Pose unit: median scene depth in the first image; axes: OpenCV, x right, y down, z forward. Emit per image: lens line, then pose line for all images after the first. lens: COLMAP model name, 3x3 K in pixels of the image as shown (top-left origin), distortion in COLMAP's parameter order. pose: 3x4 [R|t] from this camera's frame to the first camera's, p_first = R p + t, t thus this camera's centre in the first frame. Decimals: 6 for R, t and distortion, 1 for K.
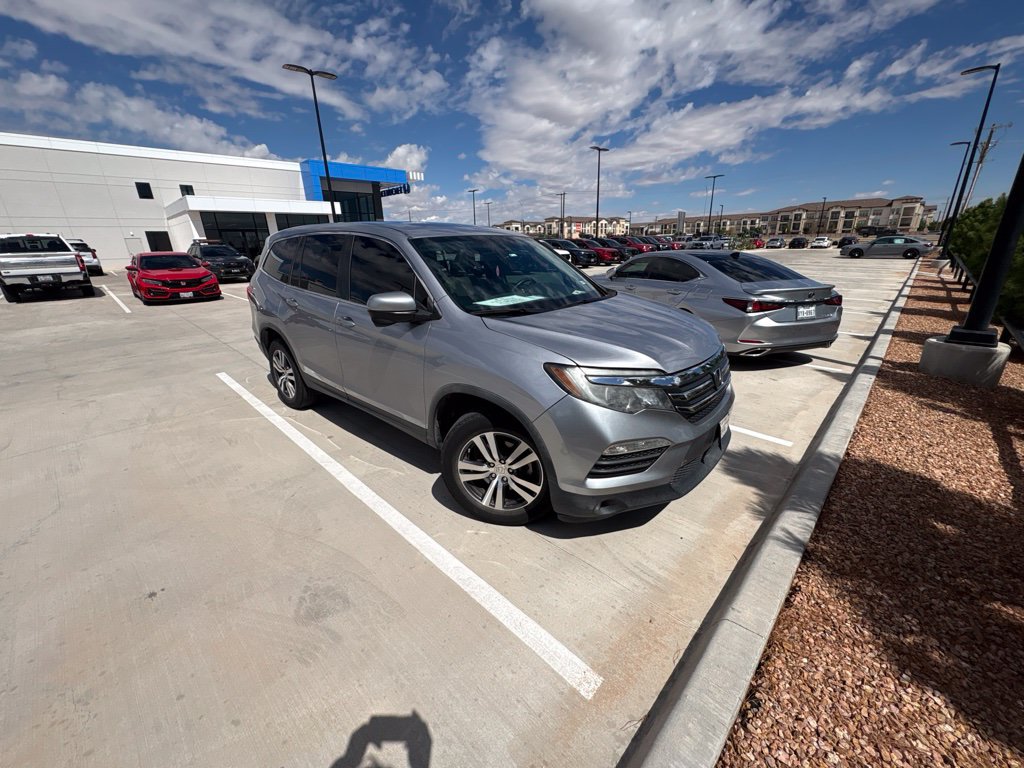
lens RADIAL K [[408.5, 0, 510.5], [0, 408.5, 381.4], [0, 0, 1]] dist [-0.002806, 0.000360]
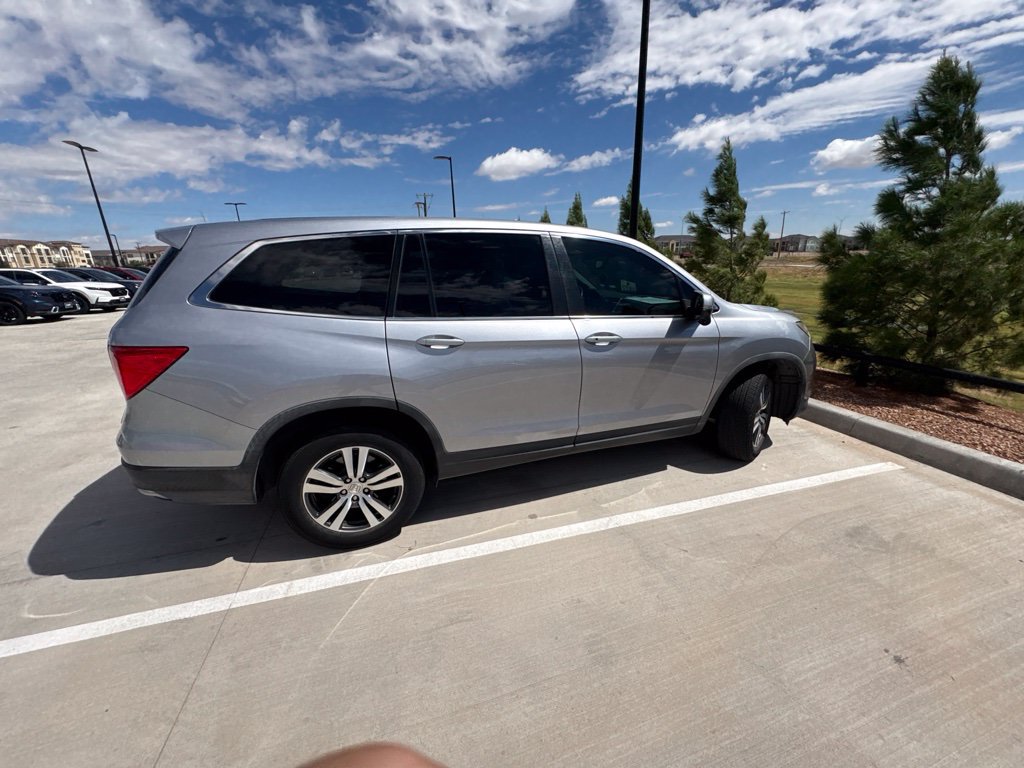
lens RADIAL K [[407.0, 0, 512.0], [0, 407.0, 384.0], [0, 0, 1]] dist [0.000491, 0.000004]
pose [[0.492024, -0.241594, 0.836388, -0.703688], [0.292831, 0.950672, 0.102342, -0.116878], [-0.819855, 0.194565, 0.538500, 0.425242]]
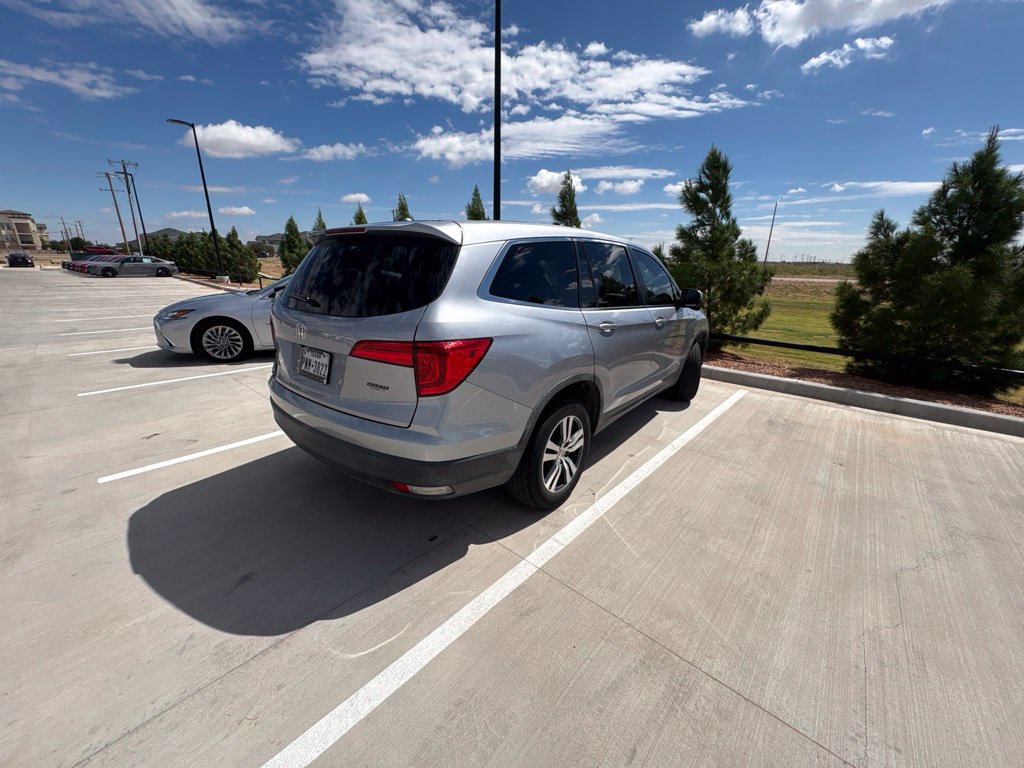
lens RADIAL K [[405.3, 0, 511.6], [0, 405.3, 386.9], [0, 0, 1]] dist [0.000795, -0.000135]
pose [[-0.038883, -0.277826, 0.959844, -0.916326], [0.307782, 0.910539, 0.276023, -0.252670], [-0.950662, 0.306156, 0.050105, 0.825966]]
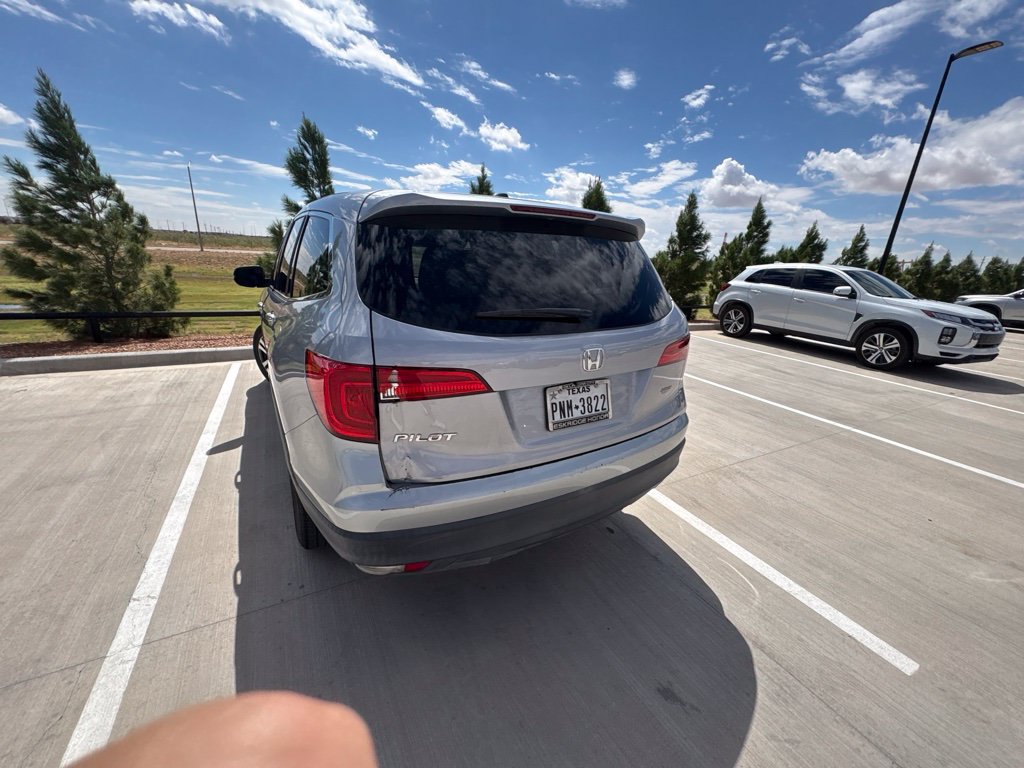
lens RADIAL K [[404.3, 0, 511.9], [0, 404.3, 388.5], [0, 0, 1]] dist [-0.000180, 0.000577]
pose [[-0.950277, -0.123655, 0.285803, -0.525414], [0.071987, 0.805694, 0.587942, -0.412409], [-0.302972, 0.579281, -0.756731, 1.279218]]
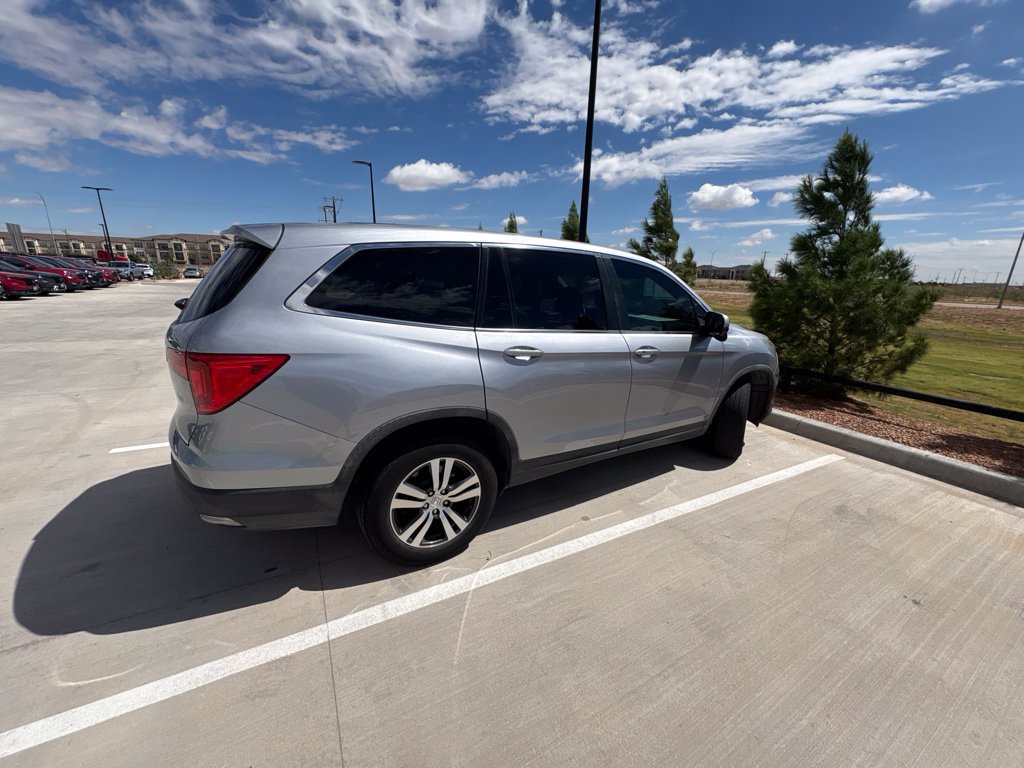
lens RADIAL K [[405.3, 0, 511.6], [0, 405.3, 386.9], [0, 0, 1]] dist [0.000795, -0.000135]
pose [[0.298679, -0.224539, 0.927563, -0.791652], [0.275726, 0.950783, 0.141375, -0.167176], [-0.913655, 0.213527, 0.345890, 0.574542]]
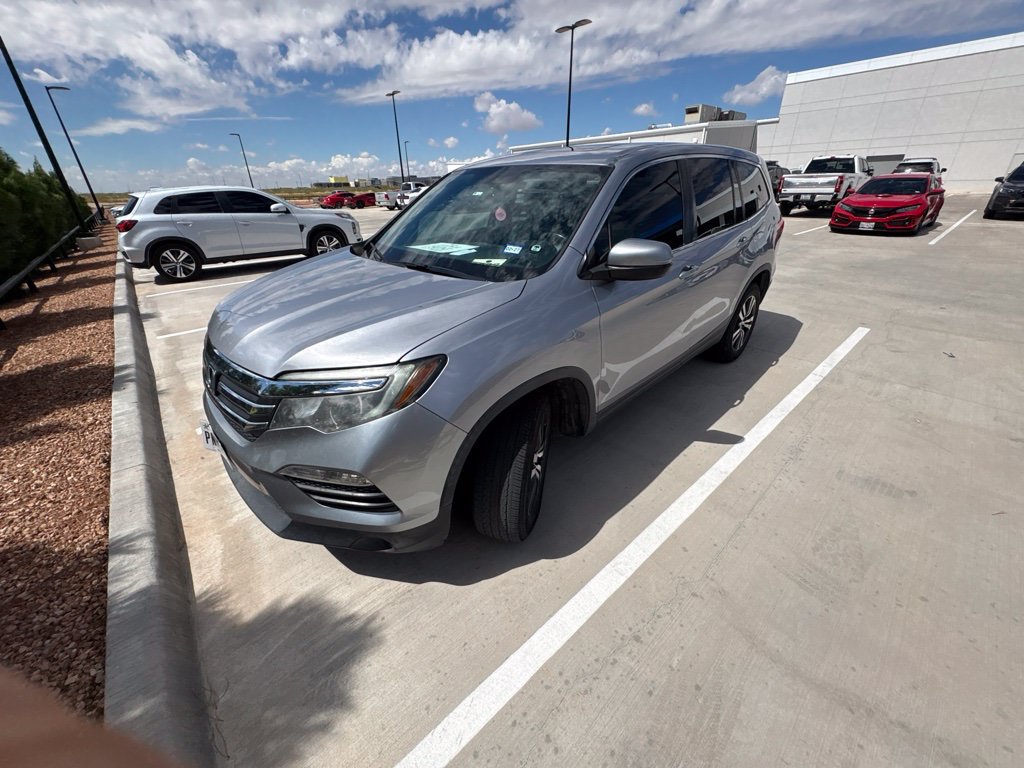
lens RADIAL K [[406.4, 0, 512.1], [0, 406.4, 385.3], [0, 0, 1]] dist [0.000587, -0.000044]
pose [[-0.073808, 0.465654, -0.881883, 0.515022], [-0.300518, 0.832805, 0.464892, -0.232778], [0.950916, 0.299334, 0.078470, 0.670892]]
